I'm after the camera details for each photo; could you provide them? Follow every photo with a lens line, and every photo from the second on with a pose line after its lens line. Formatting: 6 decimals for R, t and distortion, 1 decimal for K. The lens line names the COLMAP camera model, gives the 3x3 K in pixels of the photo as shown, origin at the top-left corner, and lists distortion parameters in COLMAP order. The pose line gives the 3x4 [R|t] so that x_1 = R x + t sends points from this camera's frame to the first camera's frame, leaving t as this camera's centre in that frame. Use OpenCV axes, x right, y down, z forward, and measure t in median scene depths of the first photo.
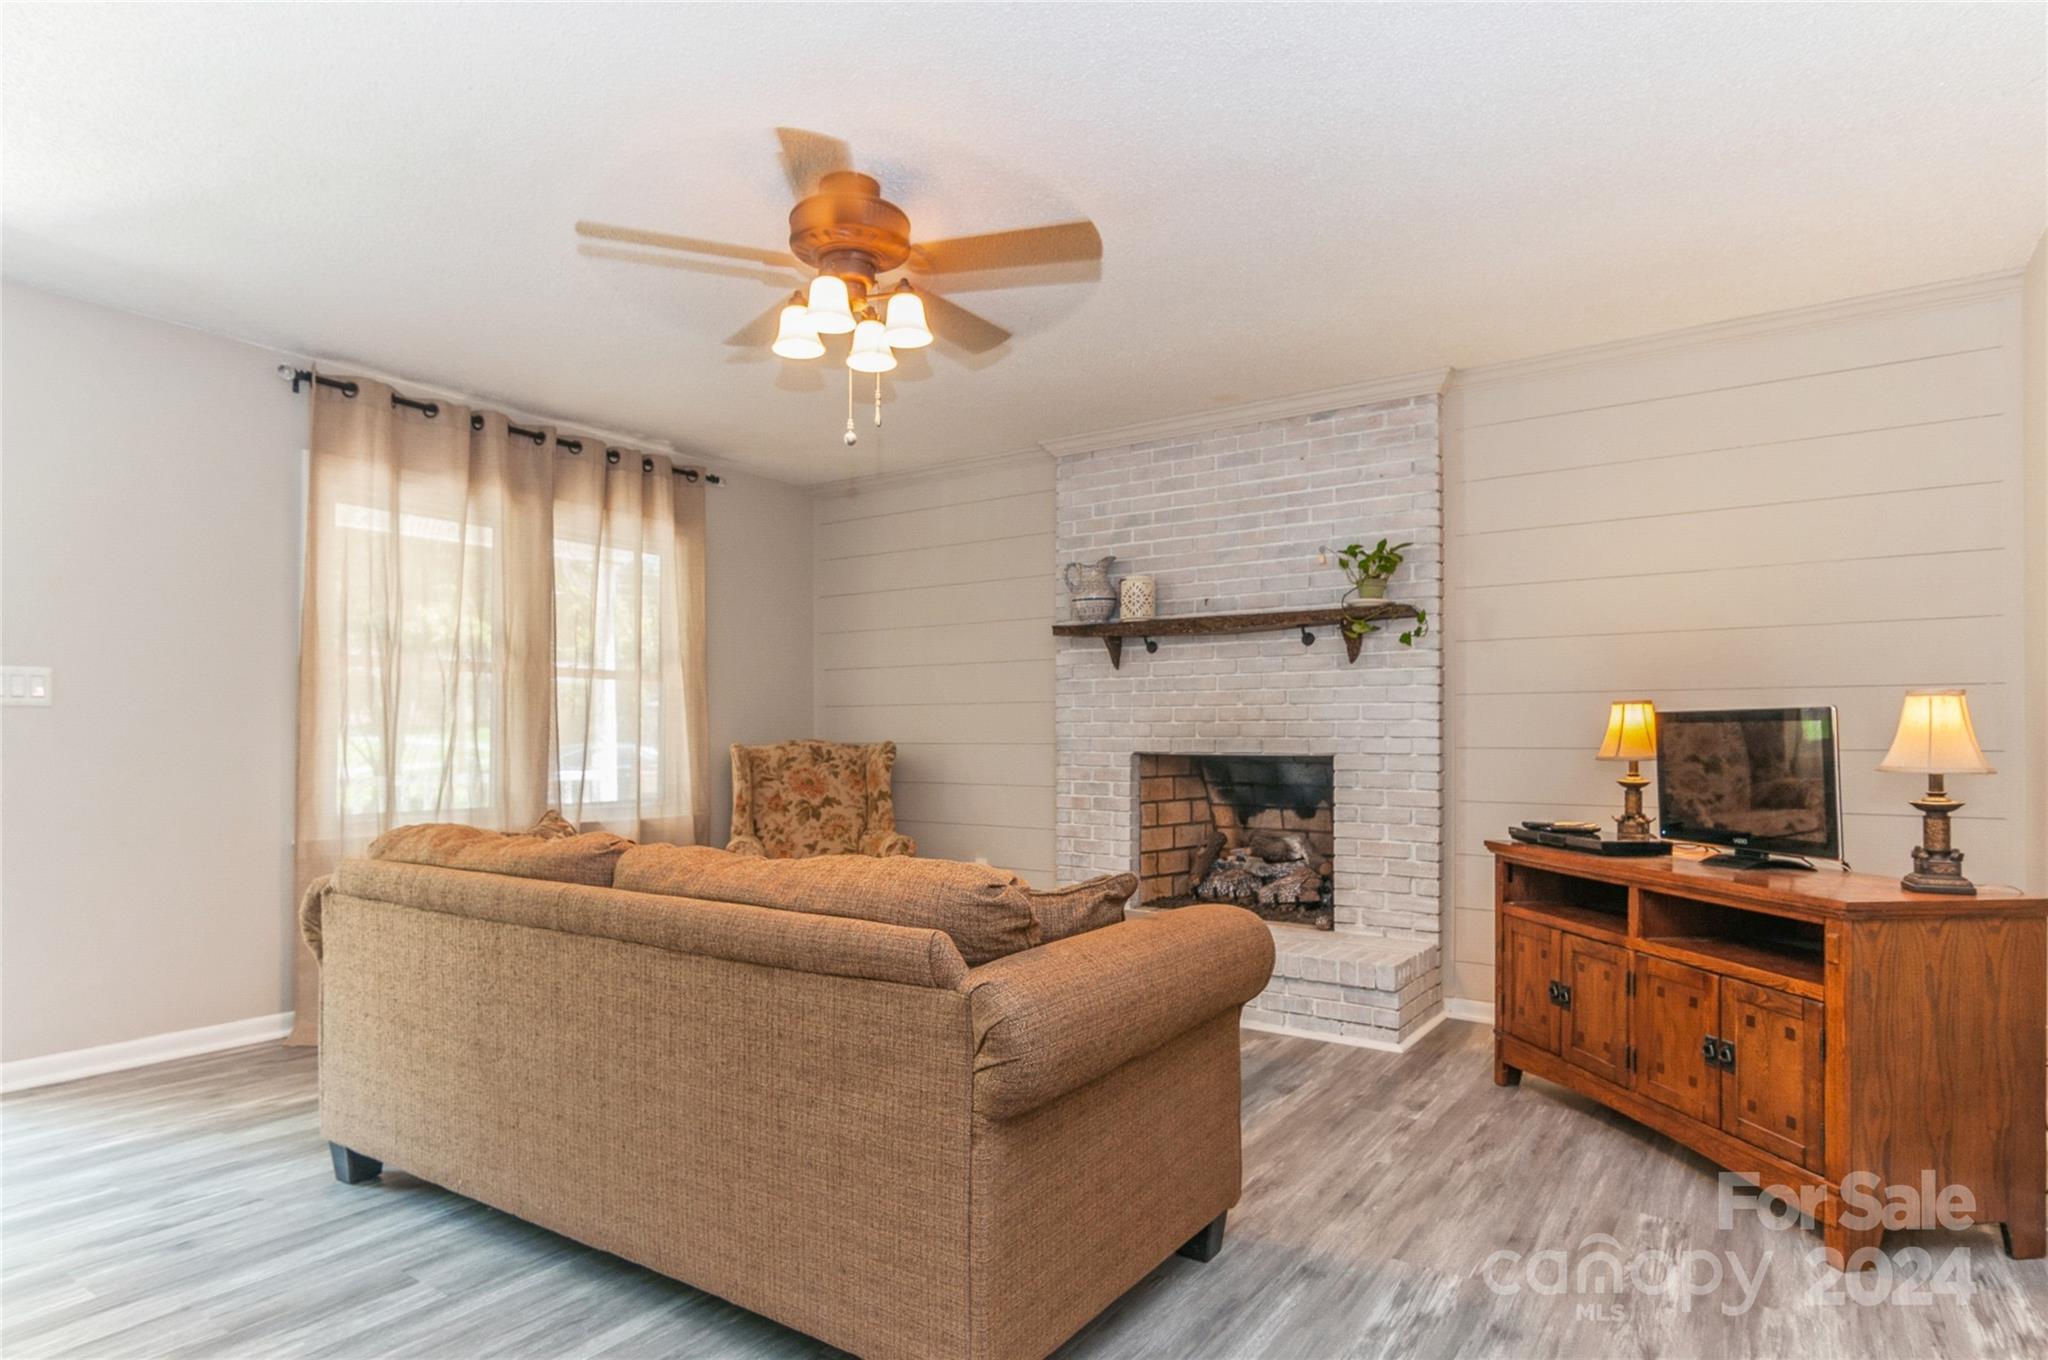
lens RADIAL K [[1110.6, 0, 1006.0], [0, 1110.6, 732.1], [0, 0, 1]] dist [0.007364, -0.002231]
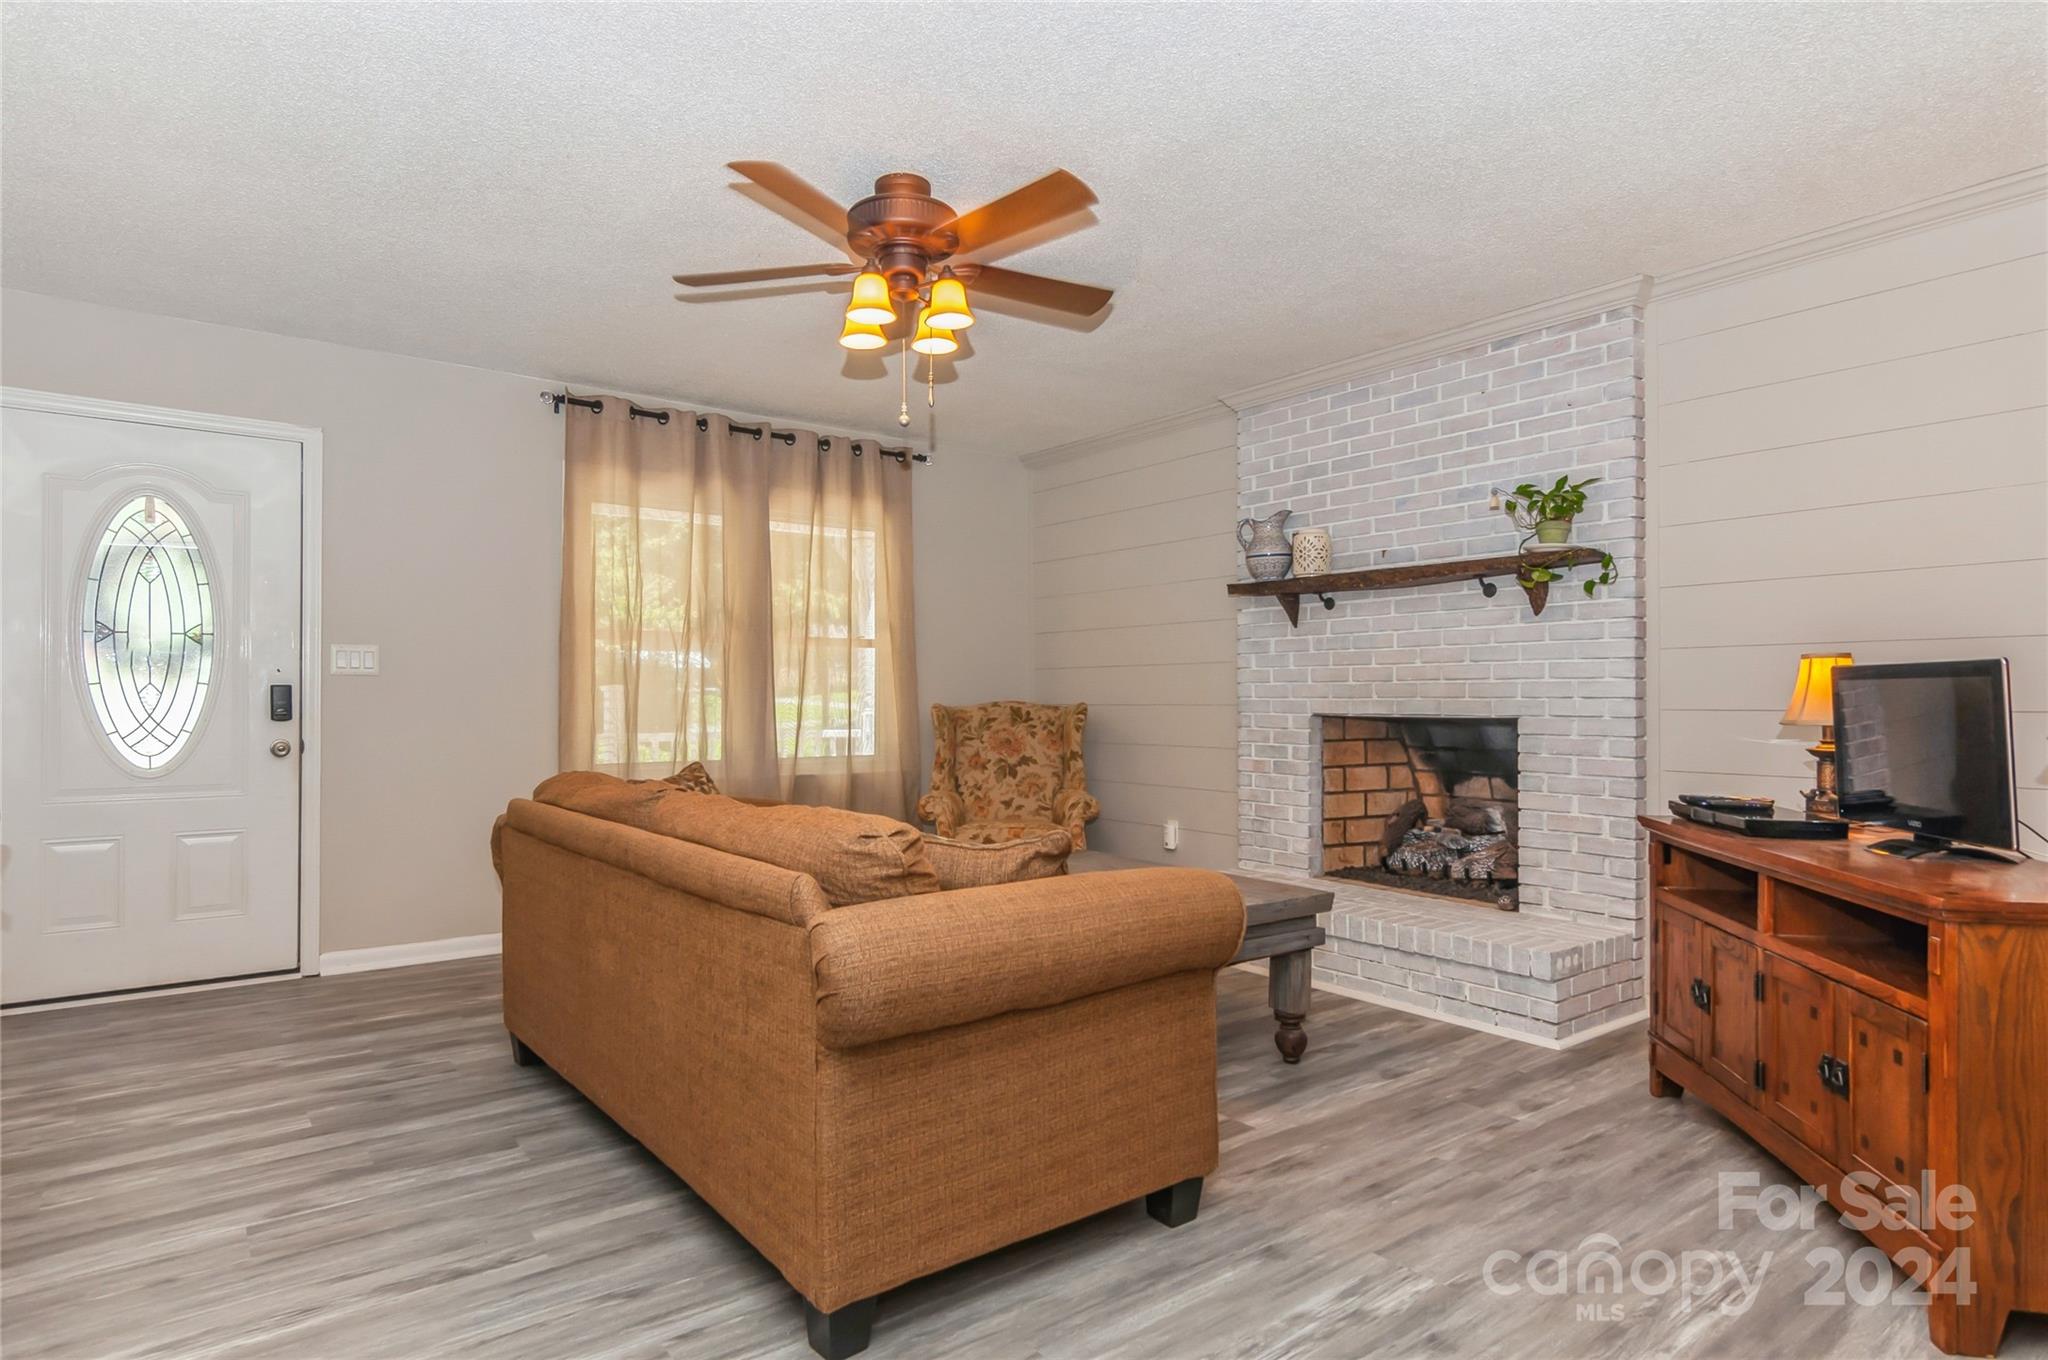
lens RADIAL K [[1116.7, 0, 997.7], [0, 1116.7, 692.7], [0, 0, 1]] dist [0.003336, 0.000742]
pose [[0.949134, -0.003209, -0.314855, 0.179551], [0.003052, 0.999995, -0.000992, 0.000144], [0.314857, -0.000019, 0.949139, 0.002678]]
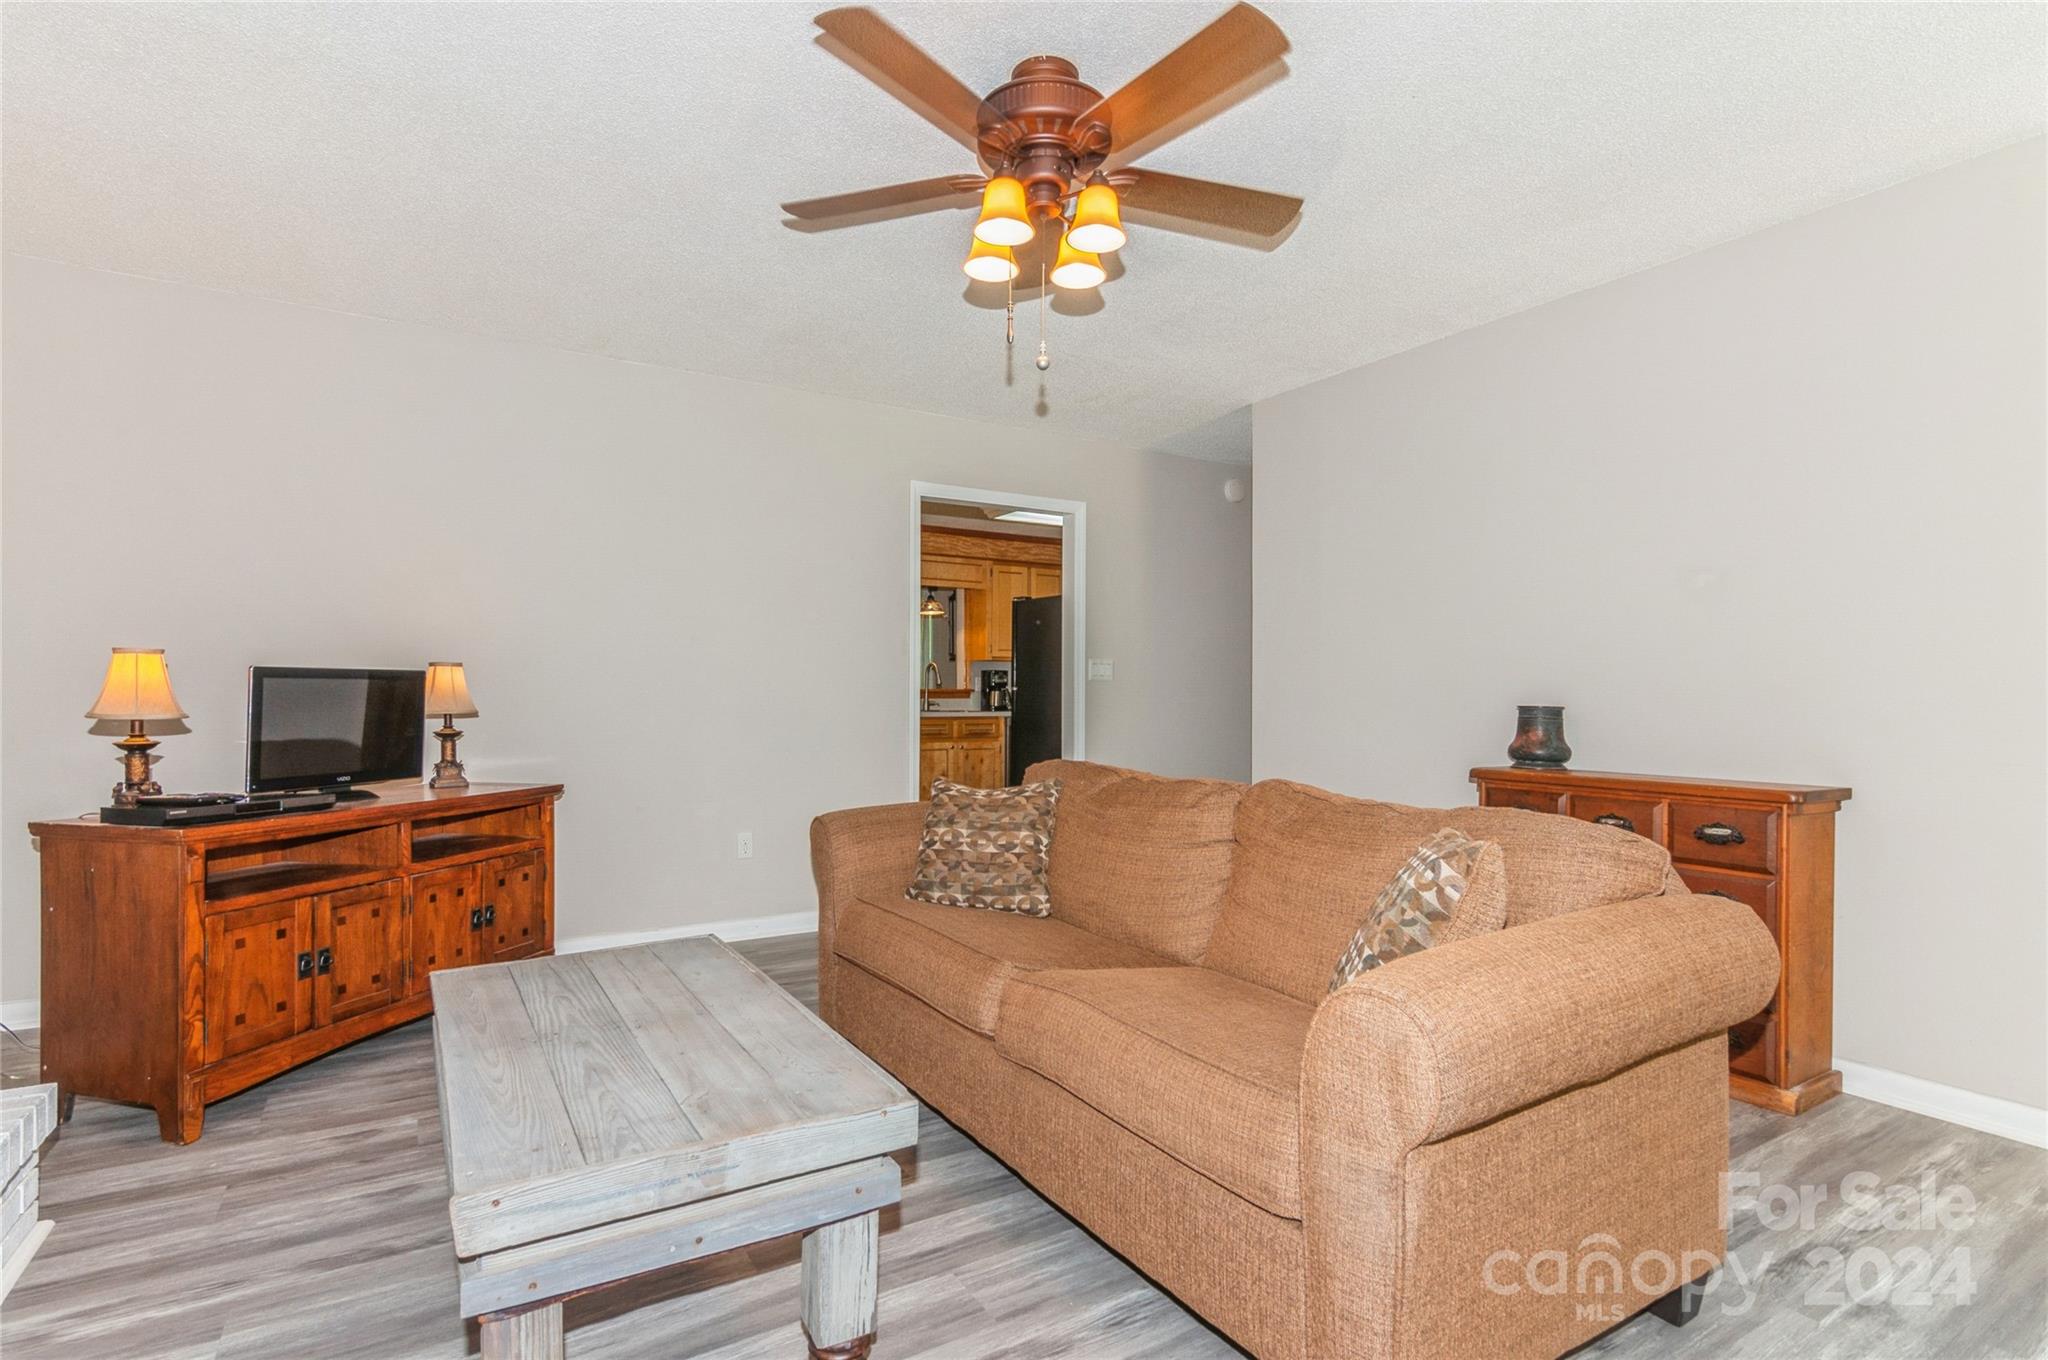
lens RADIAL K [[987.3, 0, 1014.9], [0, 987.3, 677.0], [0, 0, 1]] dist [0.002545, -0.000470]
pose [[-0.917218, -0.012725, 0.398182, -0.276717], [-0.020010, 0.999700, -0.014144, -0.006961], [-0.397882, -0.020941, -0.917197, 1.096767]]
